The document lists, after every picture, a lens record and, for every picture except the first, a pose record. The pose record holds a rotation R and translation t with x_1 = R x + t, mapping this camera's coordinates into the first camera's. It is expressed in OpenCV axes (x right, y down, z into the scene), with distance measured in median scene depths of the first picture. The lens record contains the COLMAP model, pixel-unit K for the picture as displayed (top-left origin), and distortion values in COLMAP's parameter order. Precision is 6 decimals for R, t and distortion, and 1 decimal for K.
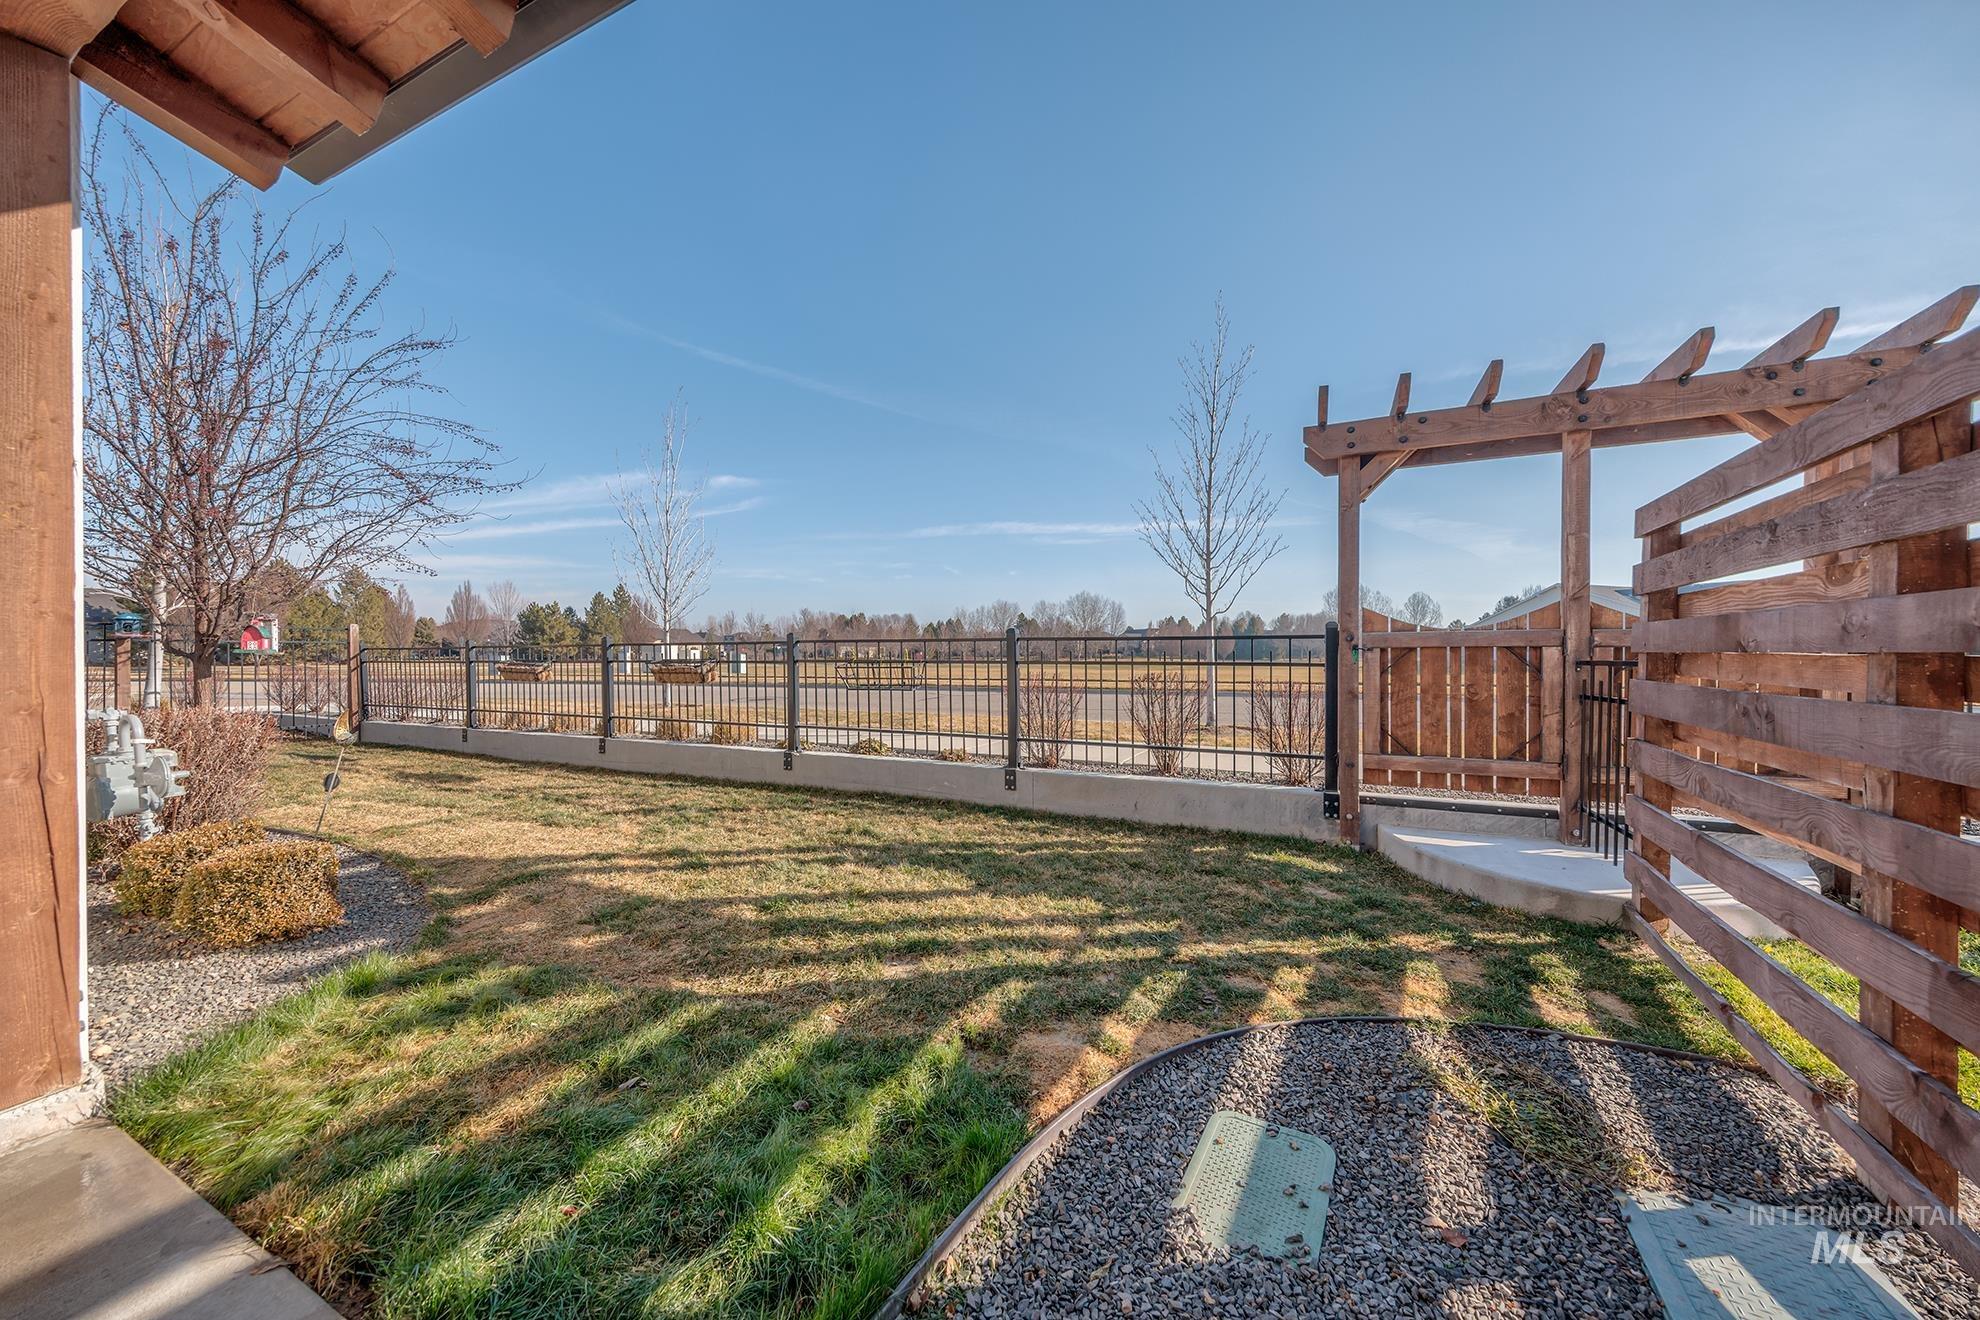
lens RADIAL K [[672.5, 0, 990.0], [0, 672.5, 660.0], [0, 0, 1]] dist [-0.000830, 0.000033]
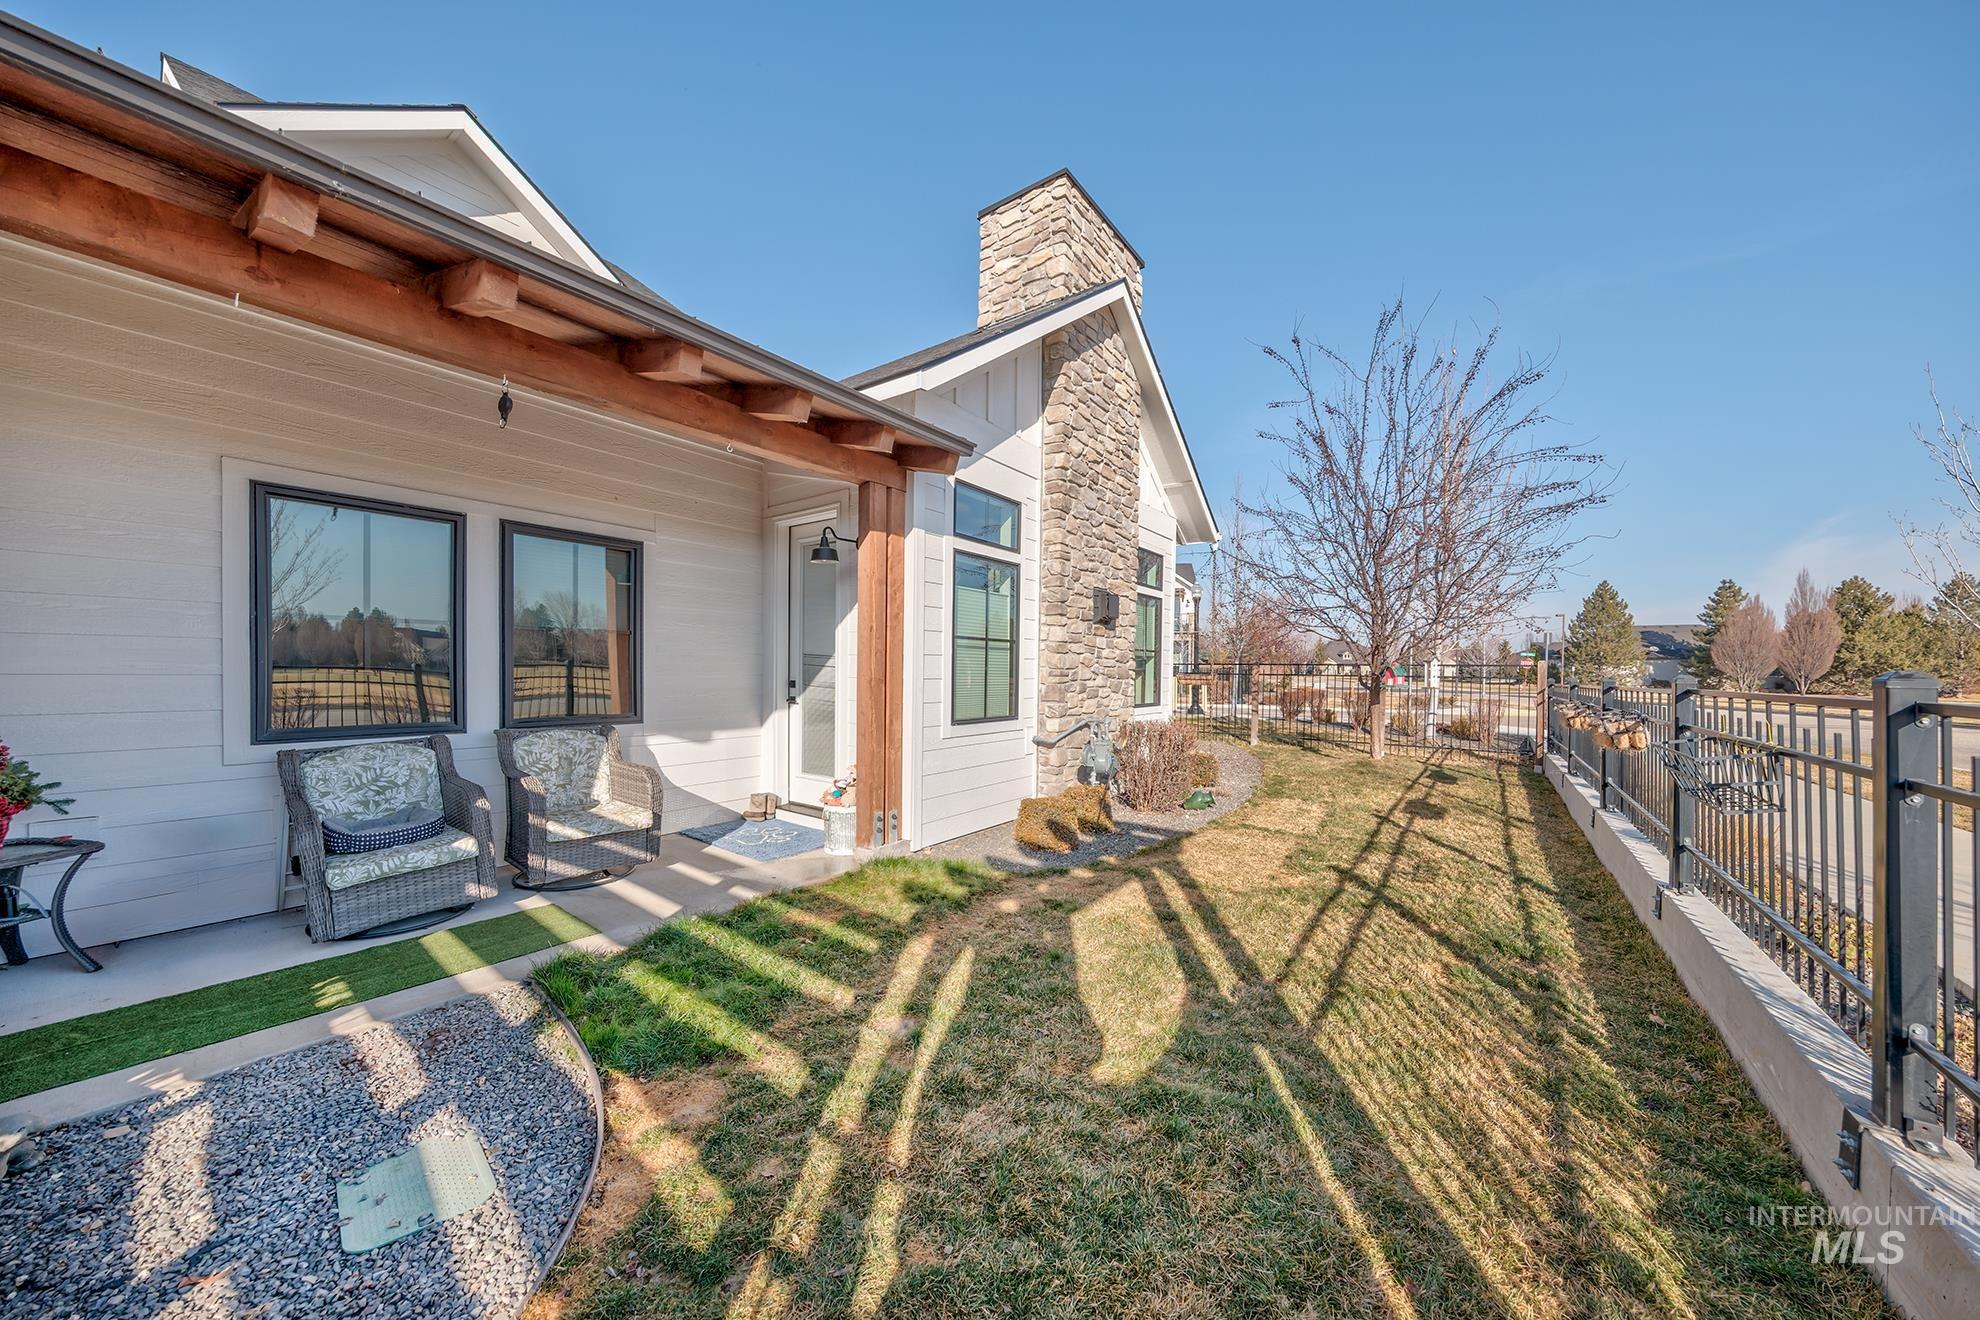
lens RADIAL K [[672.5, 0, 990.0], [0, 672.5, 660.0], [0, 0, 1]] dist [-0.000830, 0.000033]
pose [[-0.177300, -0.010917, -0.984096, 0.853356], [-0.028704, 0.999570, -0.005917, -0.080690], [0.983738, 0.027199, -0.177537, 1.345995]]
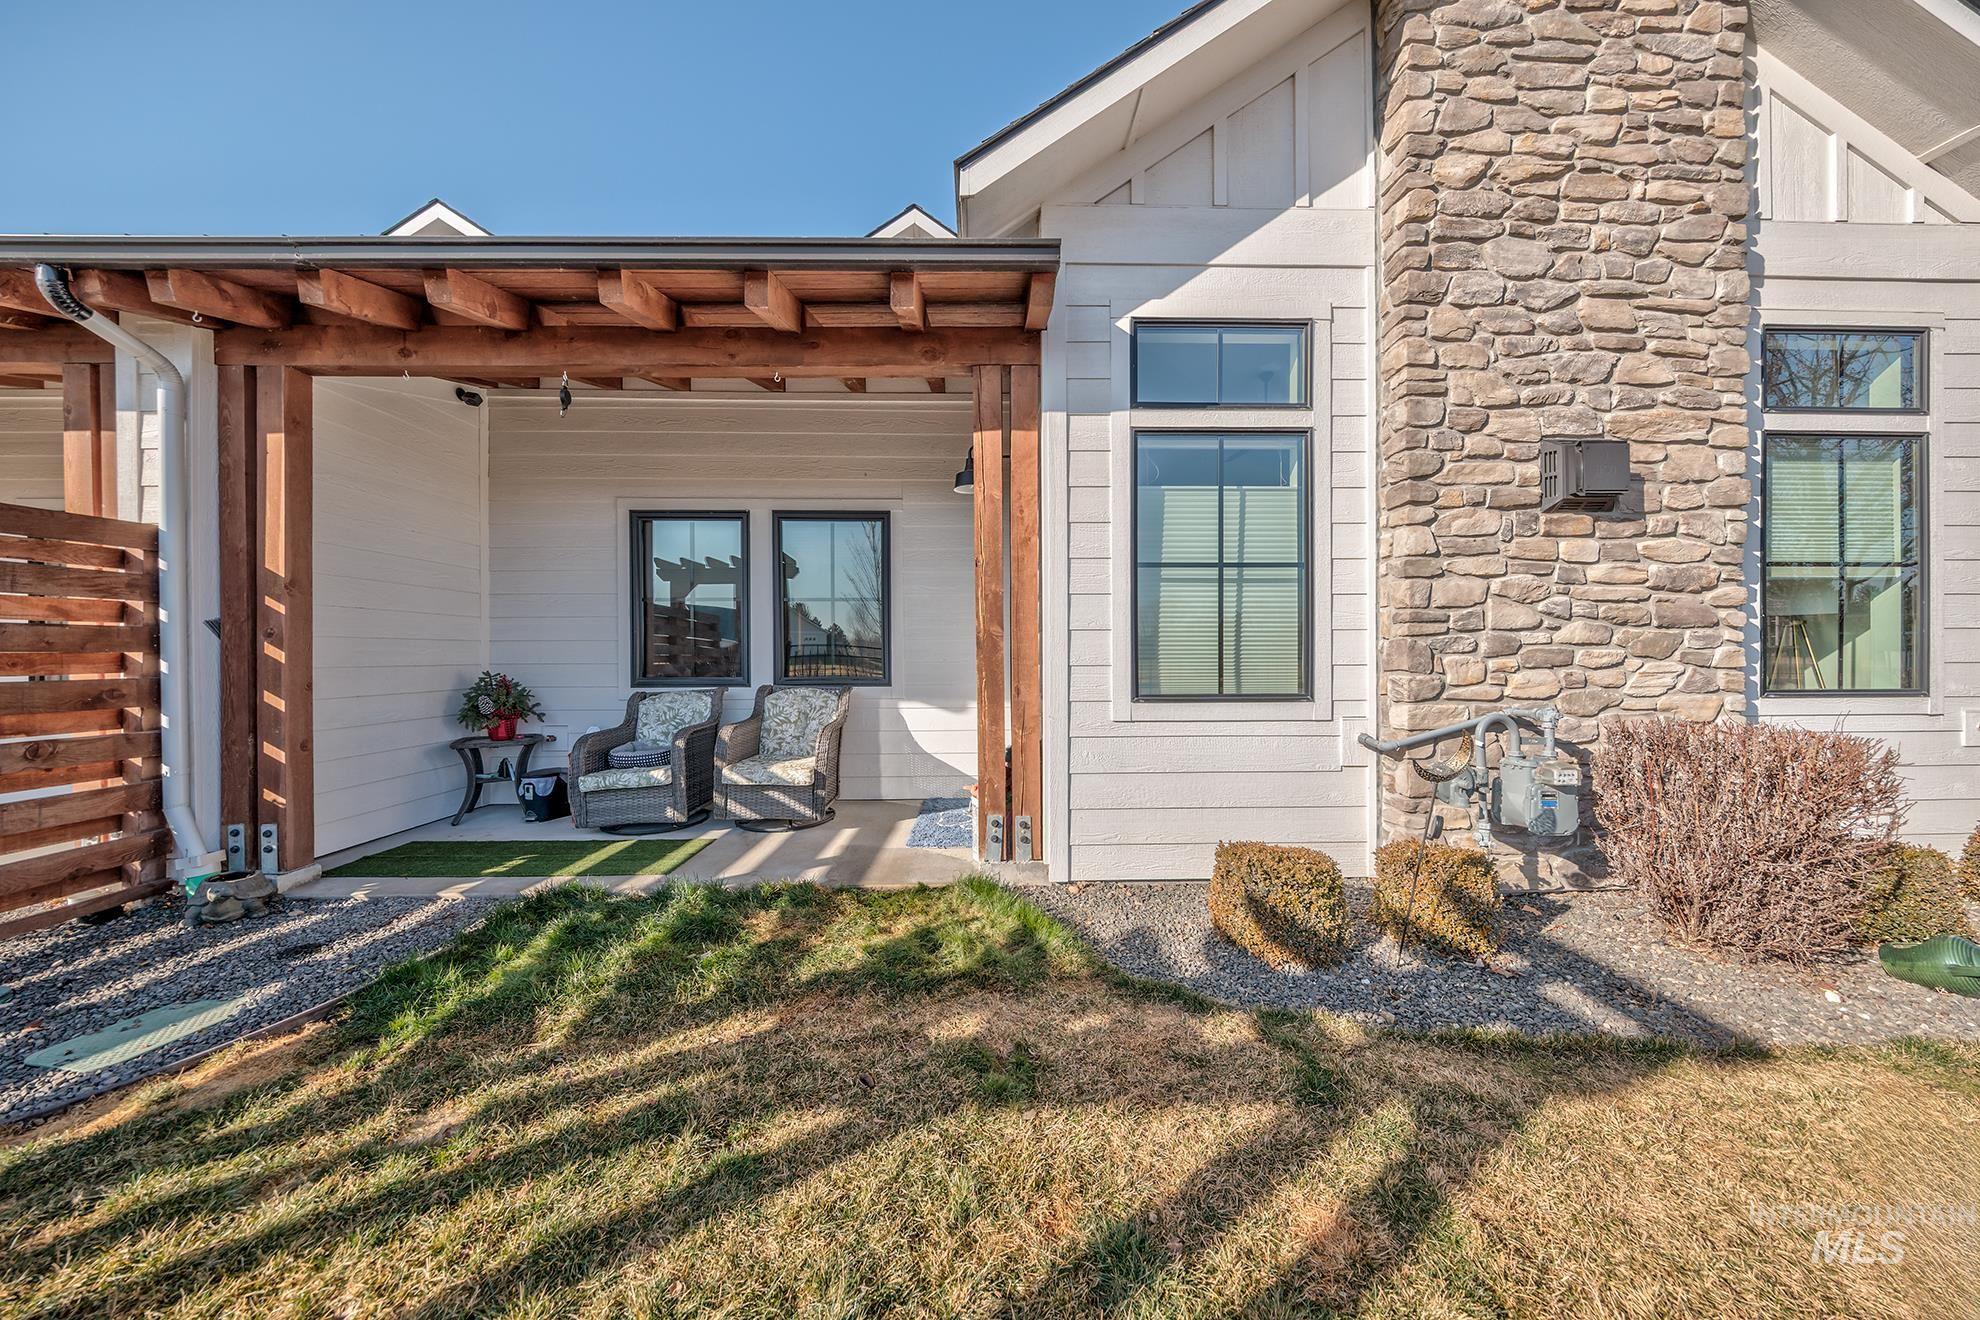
lens RADIAL K [[636.6, 0, 988.5], [0, 636.6, 642.1], [0, 0, 1]] dist [-0.001746, -0.000216]
pose [[-0.888613, 0.000828, -0.458657, -0.339632], [0.000865, 1.000000, 0.000129, -0.007386], [0.458657, -0.000282, -0.888613, 1.854469]]
